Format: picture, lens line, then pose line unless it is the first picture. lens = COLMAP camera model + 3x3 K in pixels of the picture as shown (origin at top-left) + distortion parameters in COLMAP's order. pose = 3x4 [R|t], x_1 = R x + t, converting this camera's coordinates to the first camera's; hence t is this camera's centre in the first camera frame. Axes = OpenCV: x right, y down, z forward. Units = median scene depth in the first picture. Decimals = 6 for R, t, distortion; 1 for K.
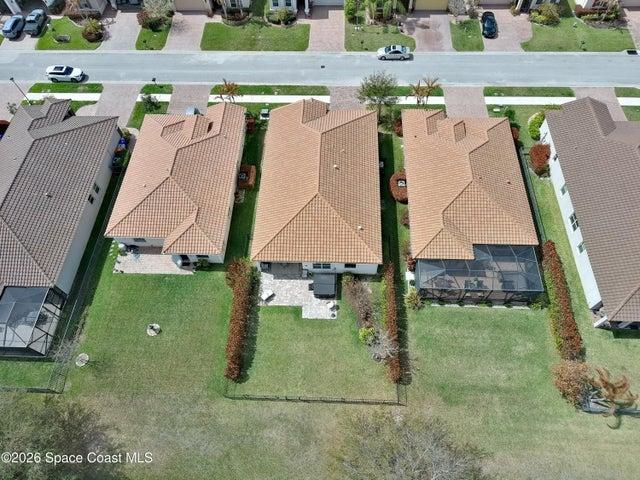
lens RADIAL K [[437.8, 0, 321.4], [0, 437.8, 239.5], [0, 0, 1]] dist [0.010264, -0.004751]
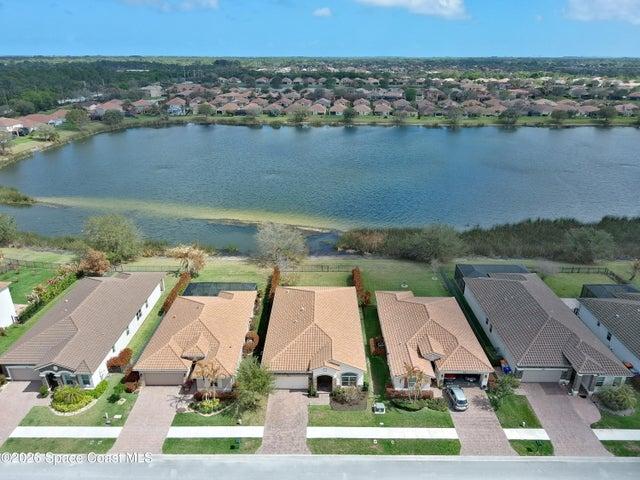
lens RADIAL K [[437.8, 0, 320.3], [0, 437.8, 239.0], [0, 0, 1]] dist [0.010264, -0.004751]
pose [[-0.999133, 0.036771, -0.019512, -0.004207], [-0.014285, 0.137396, 0.990413, -1.387882], [0.039100, 0.989833, -0.136752, 0.887301]]
